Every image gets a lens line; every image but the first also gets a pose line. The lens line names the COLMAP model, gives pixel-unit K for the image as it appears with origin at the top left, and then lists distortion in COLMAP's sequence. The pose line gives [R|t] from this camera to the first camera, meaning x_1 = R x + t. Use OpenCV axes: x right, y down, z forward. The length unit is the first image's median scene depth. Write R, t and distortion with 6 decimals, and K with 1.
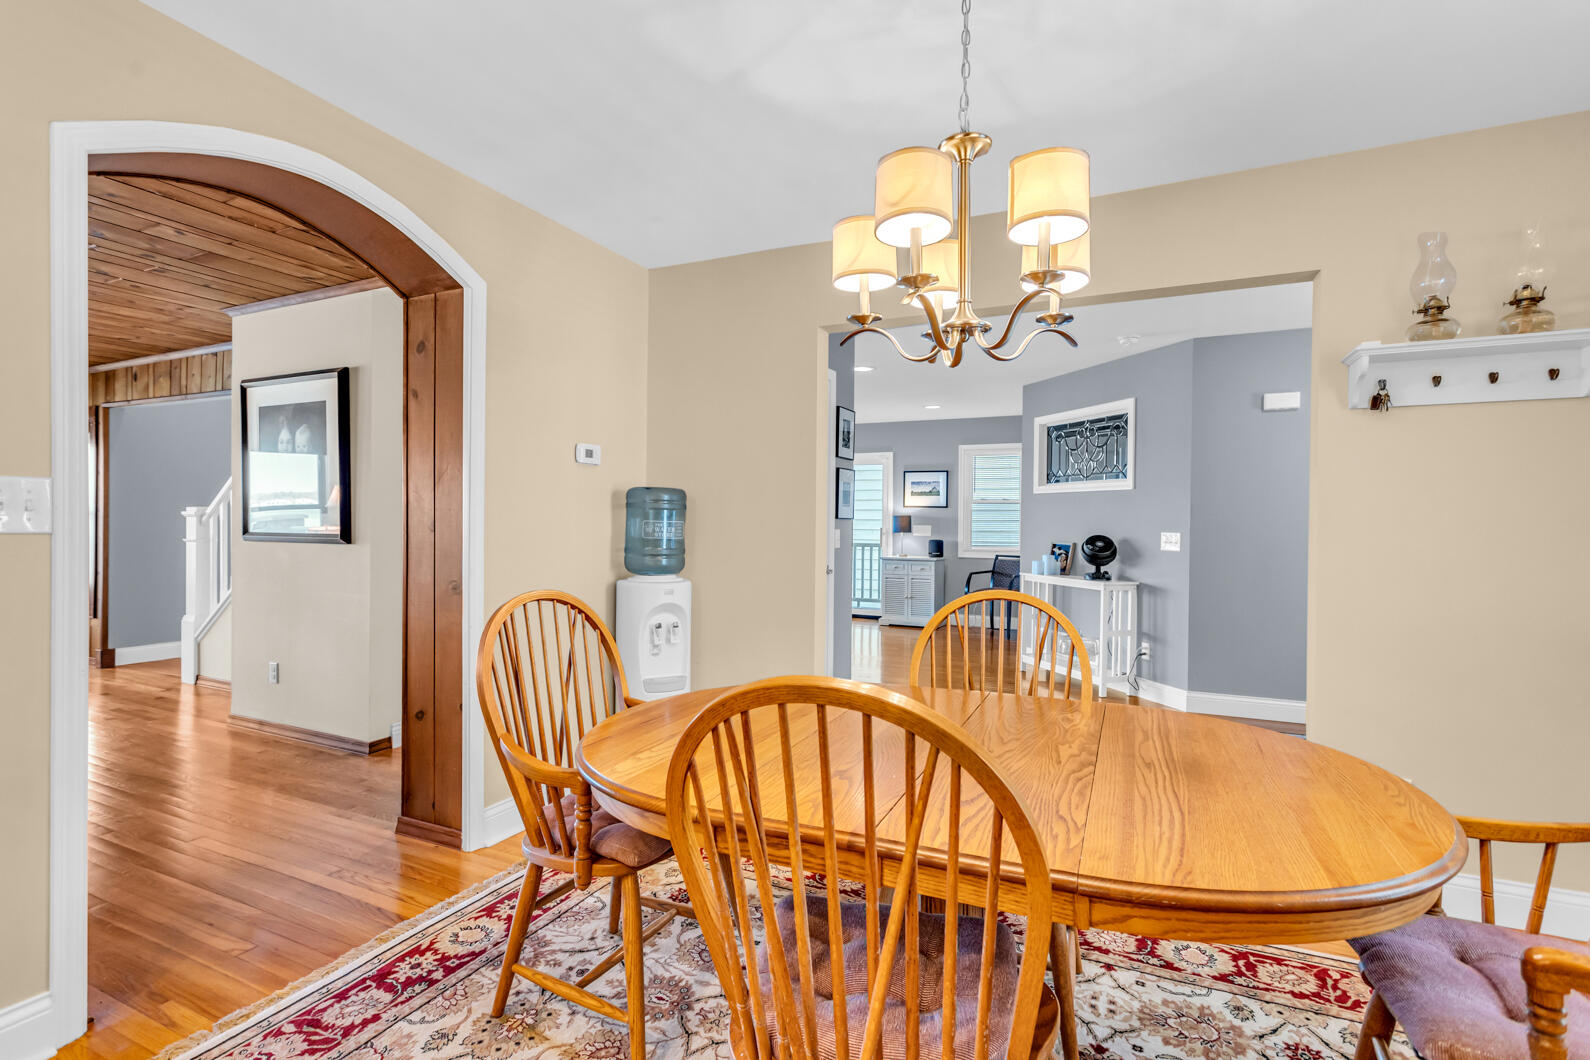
lens RADIAL K [[764.0, 0, 817.2], [0, 764.0, 526.5], [0, 0, 1]] dist [-0.002318, 0.002707]
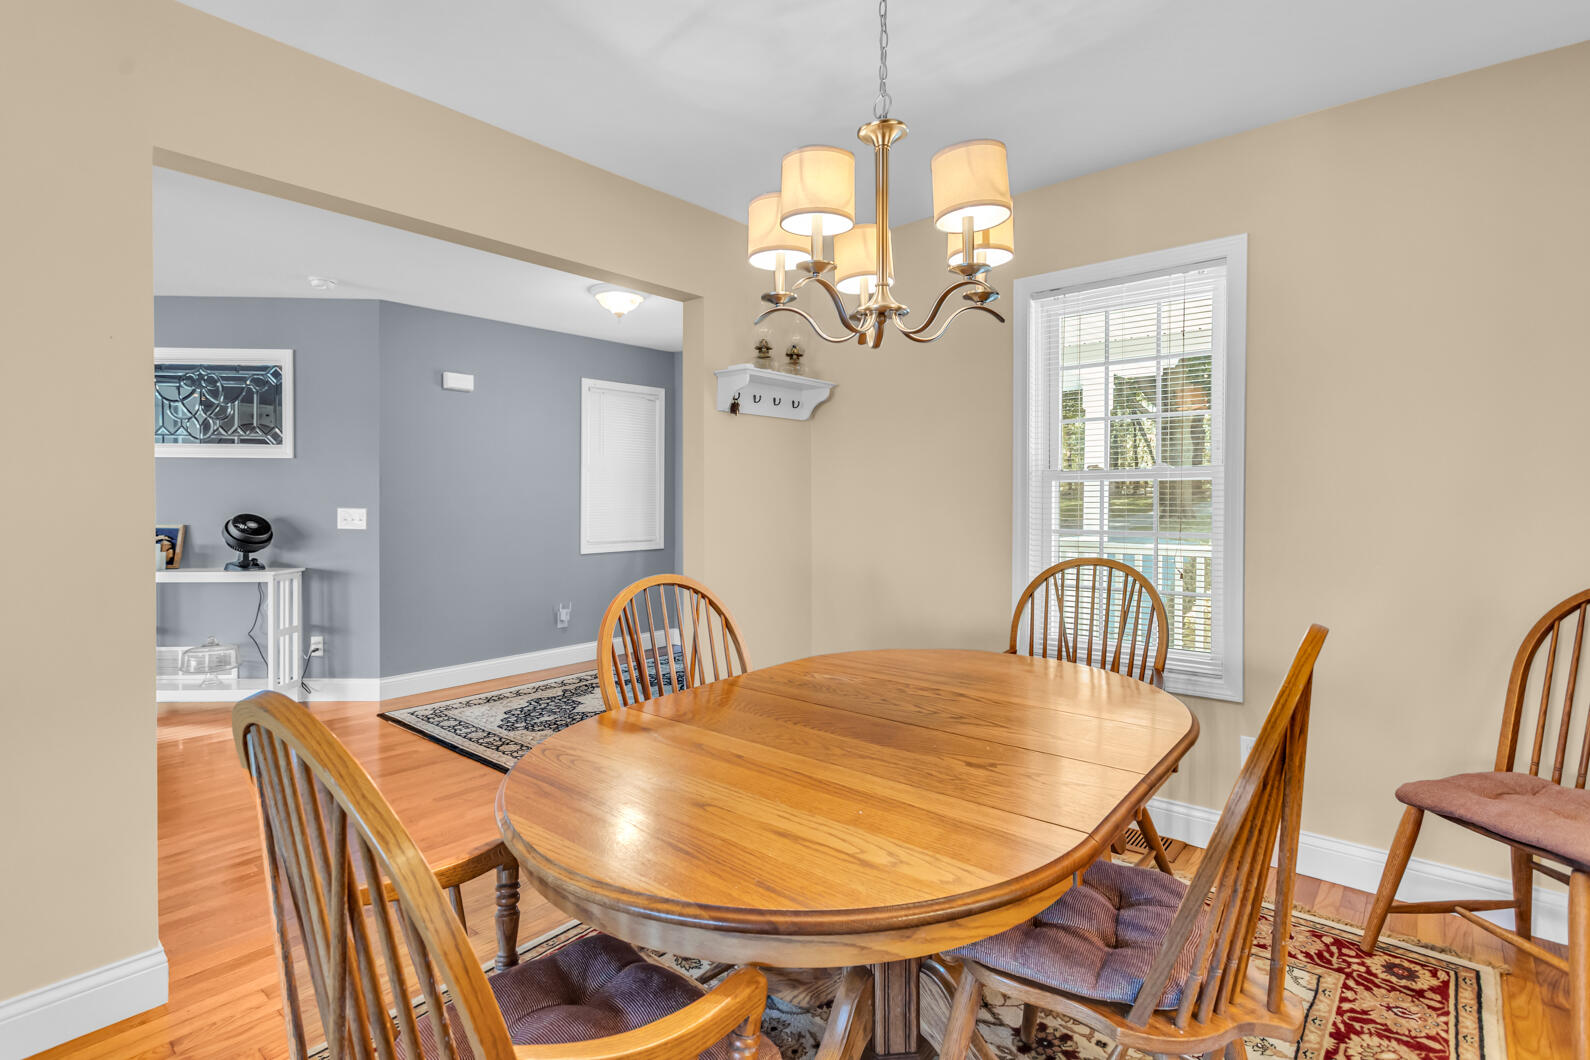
lens RADIAL K [[764.0, 0, 767.9], [0, 764.0, 515.0], [0, 0, 1]] dist [-0.002318, 0.002707]
pose [[0.277255, -0.024590, 0.960482, -0.256467], [0.006384, 0.999698, 0.023751, -0.002948], [-0.960775, -0.000454, 0.277328, 0.267834]]
